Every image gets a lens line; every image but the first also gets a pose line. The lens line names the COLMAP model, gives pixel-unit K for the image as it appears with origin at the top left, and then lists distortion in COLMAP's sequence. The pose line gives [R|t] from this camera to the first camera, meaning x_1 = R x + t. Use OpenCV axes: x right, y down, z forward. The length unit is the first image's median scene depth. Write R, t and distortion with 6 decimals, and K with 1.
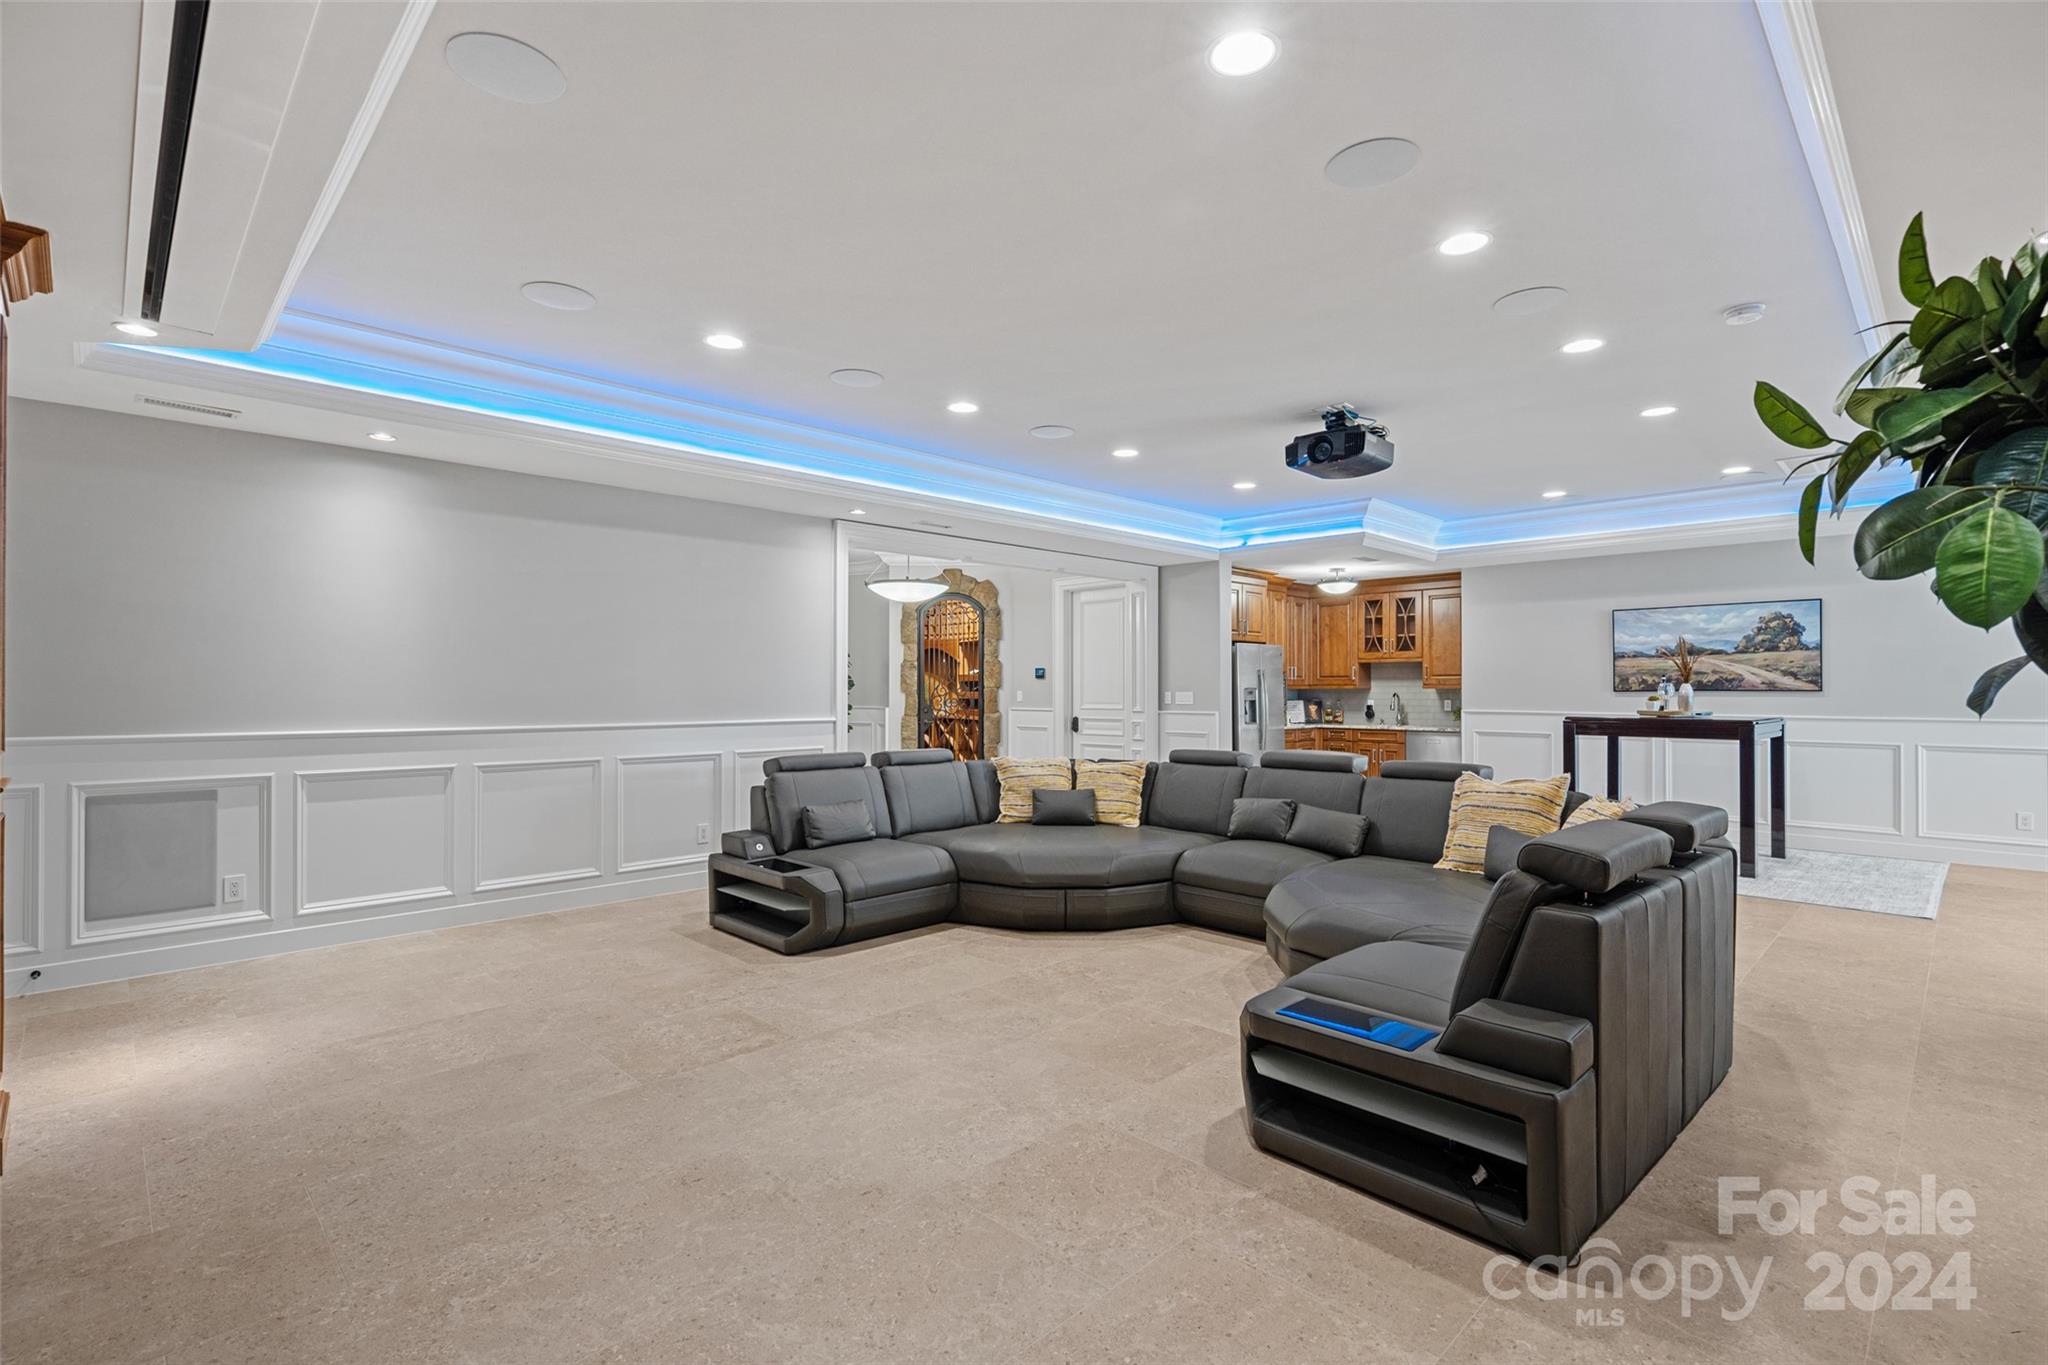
lens RADIAL K [[937.5, 0, 1013.3], [0, 937.5, 679.9], [0, 0, 1]] dist [-0.002289, 0.000236]
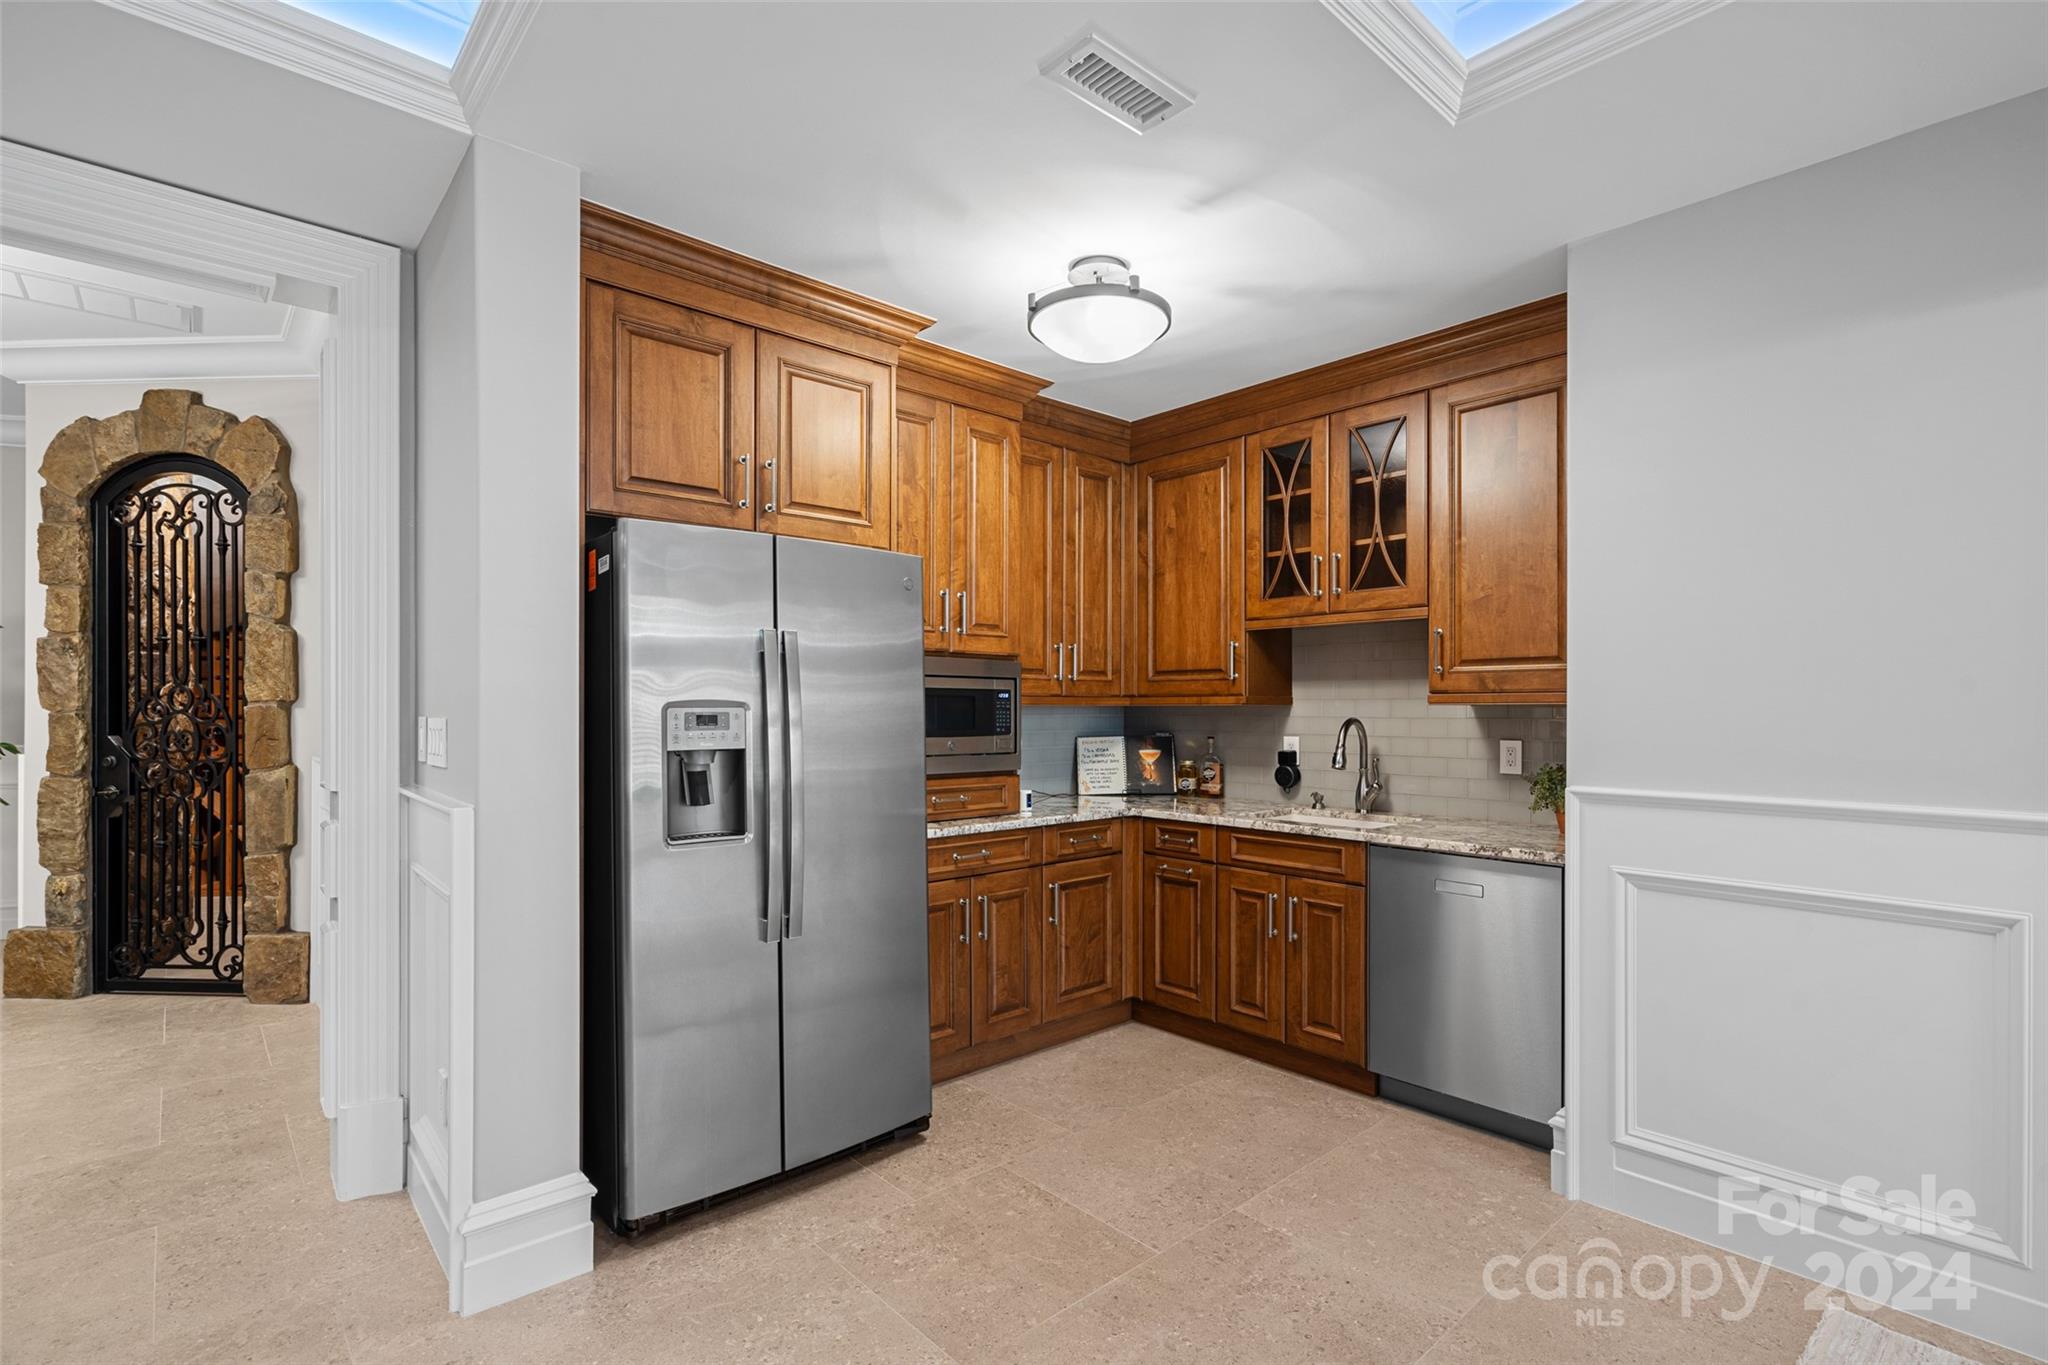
lens RADIAL K [[937.5, 0, 1022.6], [0, 937.5, 681.3], [0, 0, 1]] dist [-0.002289, 0.000236]
pose [[0.999267, -0.001840, -0.038229, 0.298598], [0.001224, 0.999869, -0.016123, 0.006042], [0.038254, 0.016064, 0.999139, 0.650245]]
